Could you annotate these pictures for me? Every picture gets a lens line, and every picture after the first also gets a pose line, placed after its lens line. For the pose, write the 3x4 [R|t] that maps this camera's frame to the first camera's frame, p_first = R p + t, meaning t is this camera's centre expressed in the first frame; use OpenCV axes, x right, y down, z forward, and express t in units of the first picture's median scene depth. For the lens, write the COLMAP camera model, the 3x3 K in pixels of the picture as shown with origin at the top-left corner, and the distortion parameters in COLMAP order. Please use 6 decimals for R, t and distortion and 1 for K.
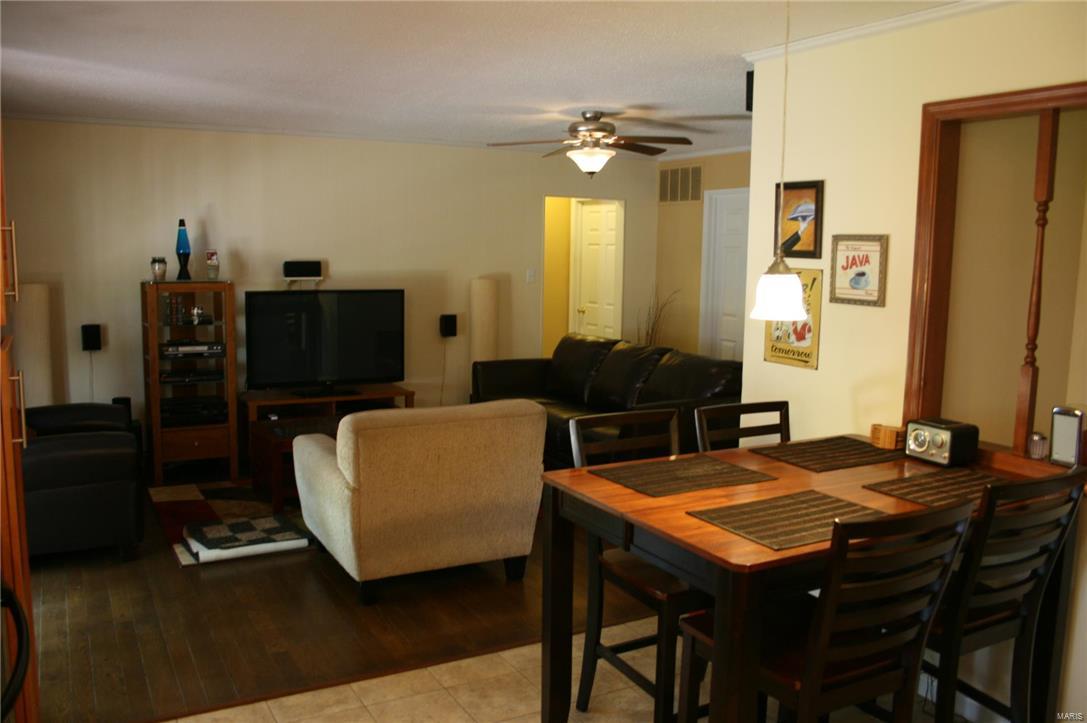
lens RADIAL K [[902.2, 0, 539.3], [0, 902.2, 373.1], [0, 0, 1]] dist [-0.158517, 0.134872]
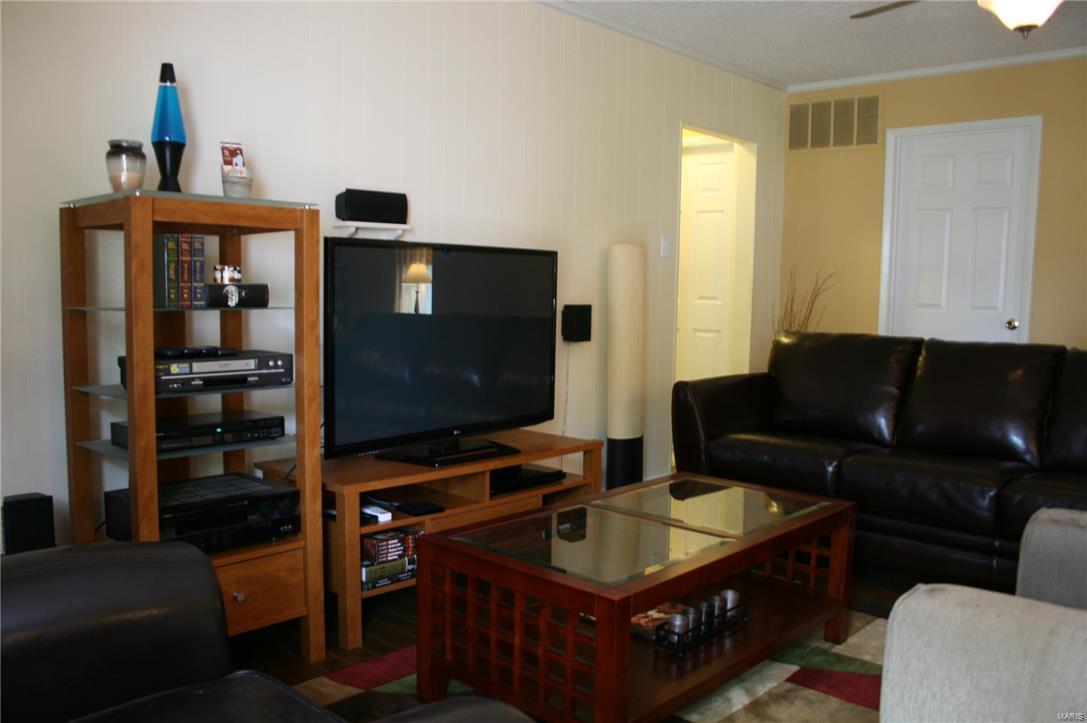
lens RADIAL K [[902.2, 0, 539.3], [0, 902.2, 373.1], [0, 0, 1]] dist [-0.158517, 0.134872]
pose [[0.948486, -0.030908, 0.315307, -0.367152], [0.041979, 0.998715, -0.028380, -0.006181], [-0.314025, 0.040154, 0.948565, 0.541166]]
